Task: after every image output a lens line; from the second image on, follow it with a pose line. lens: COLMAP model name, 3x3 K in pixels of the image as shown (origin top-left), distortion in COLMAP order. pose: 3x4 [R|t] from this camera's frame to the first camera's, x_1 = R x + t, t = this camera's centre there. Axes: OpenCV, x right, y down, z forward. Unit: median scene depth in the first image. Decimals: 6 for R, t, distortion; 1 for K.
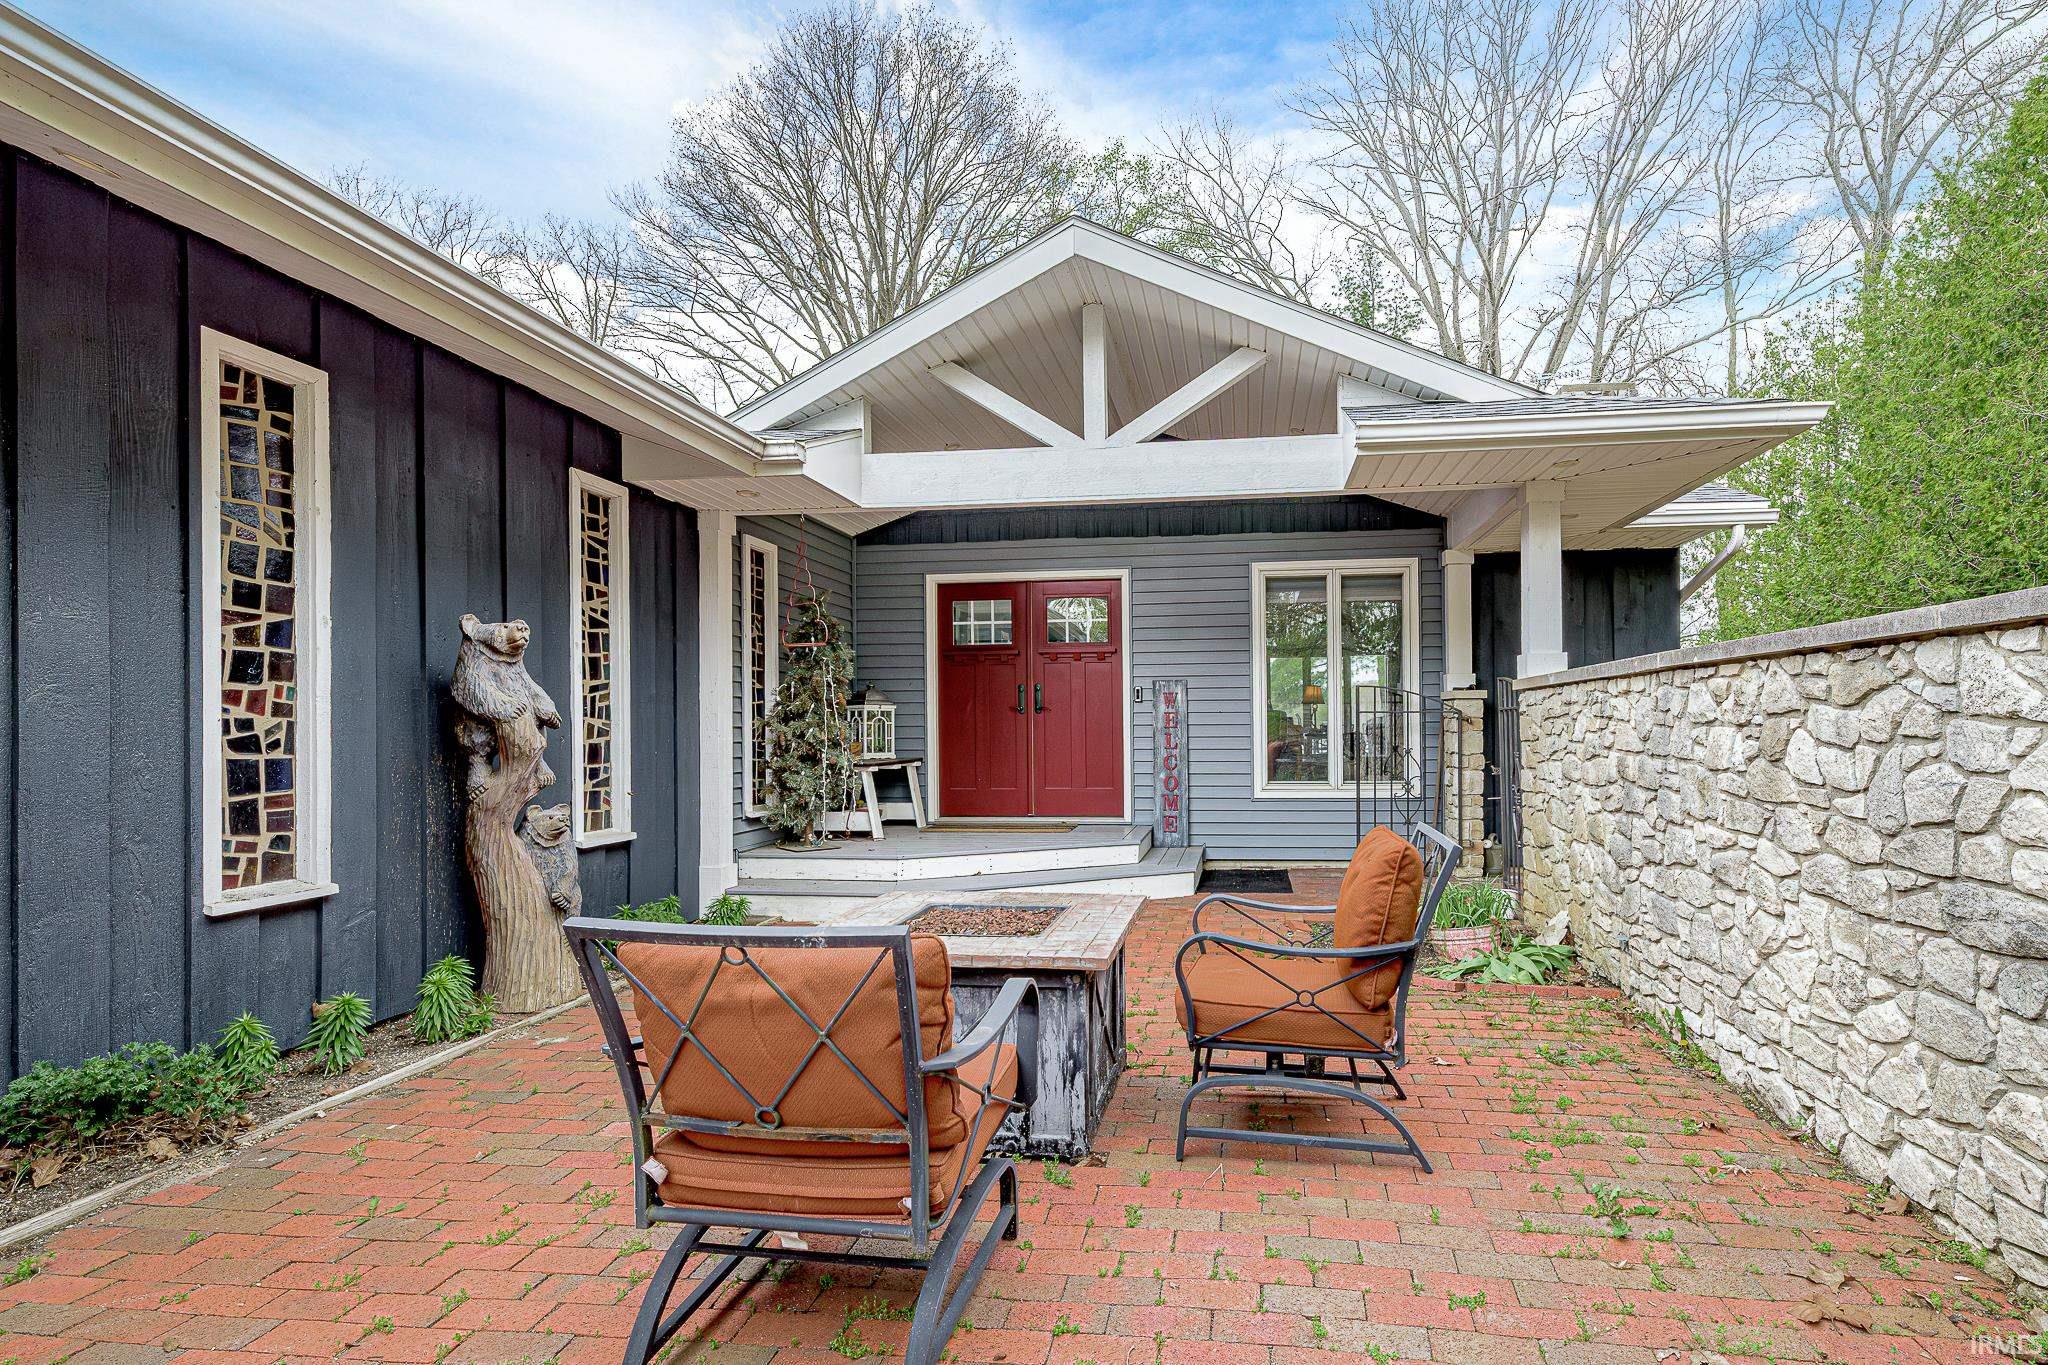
lens RADIAL K [[926.0, 0, 1024.3], [0, 926.0, 696.0], [0, 0, 1]] dist [-0.003304, -0.001511]
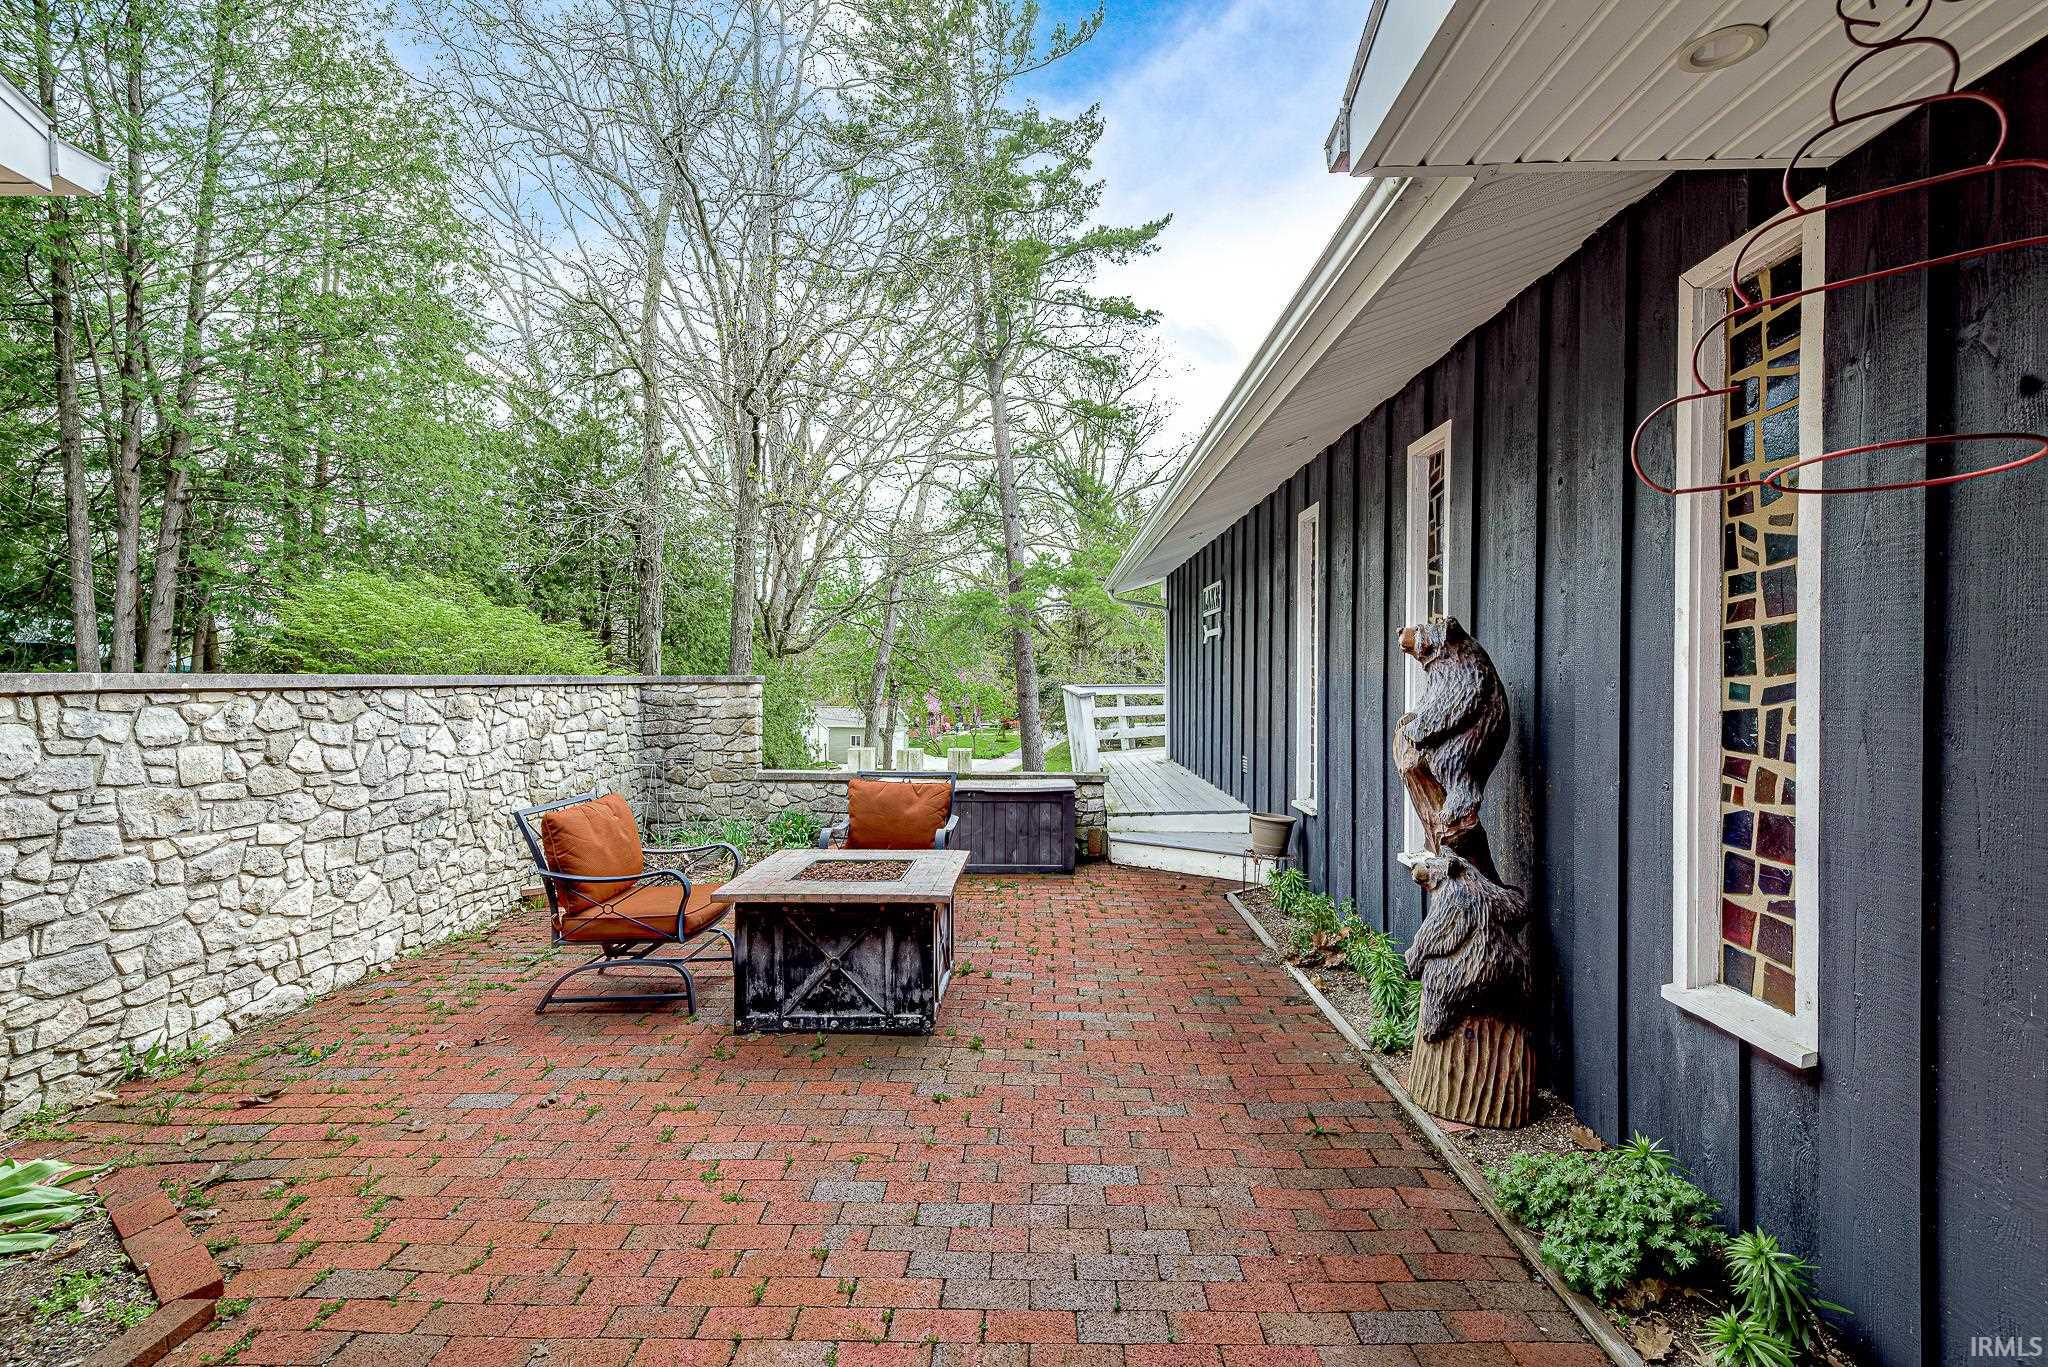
lens RADIAL K [[926.0, 0, 1020.9], [0, 926.0, 694.1], [0, 0, 1]] dist [-0.003304, -0.001511]
pose [[-0.981433, 0.007902, -0.191641, -0.030938], [0.009606, 0.999922, -0.007966, -0.015259], [0.191563, -0.009659, -0.981433, 2.730394]]
